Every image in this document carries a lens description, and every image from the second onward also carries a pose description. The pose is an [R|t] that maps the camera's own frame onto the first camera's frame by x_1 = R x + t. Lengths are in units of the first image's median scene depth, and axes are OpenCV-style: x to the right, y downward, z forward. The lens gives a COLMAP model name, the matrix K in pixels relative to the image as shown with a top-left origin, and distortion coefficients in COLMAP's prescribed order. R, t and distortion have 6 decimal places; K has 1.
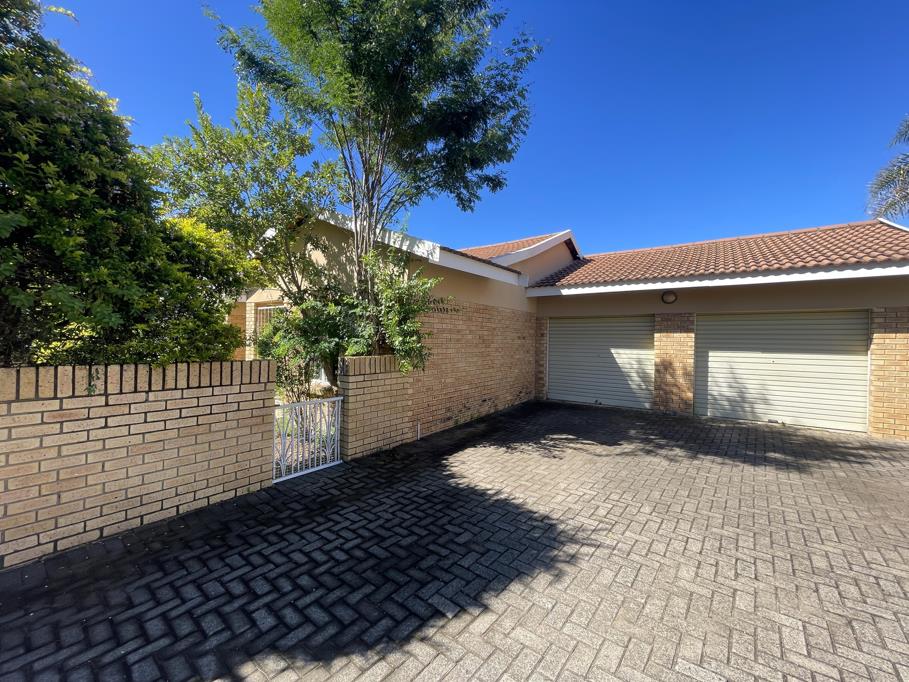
lens RADIAL K [[367.3, 0, 453.6], [0, 367.3, 341.2], [0, 0, 1]] dist [-0.001710, -0.000648]
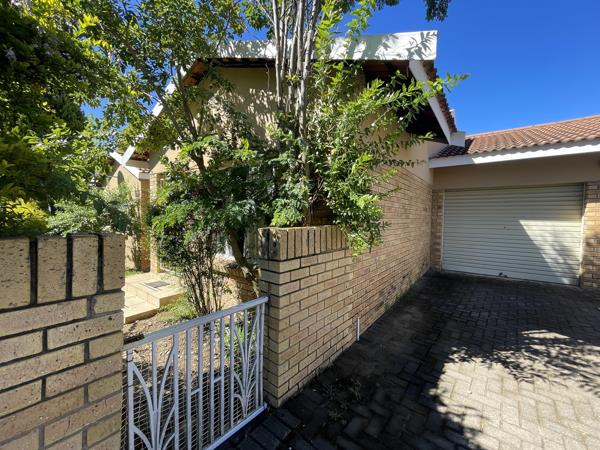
lens RADIAL K [[242.5, 0, 299.4], [0, 242.5, 225.1], [0, 0, 1]] dist [-0.001710, -0.000648]
pose [[0.999485, 0.001700, -0.032037, -0.207918], [-0.000794, 0.999600, 0.028255, 0.023666], [0.032072, -0.028215, 0.999087, 0.539877]]
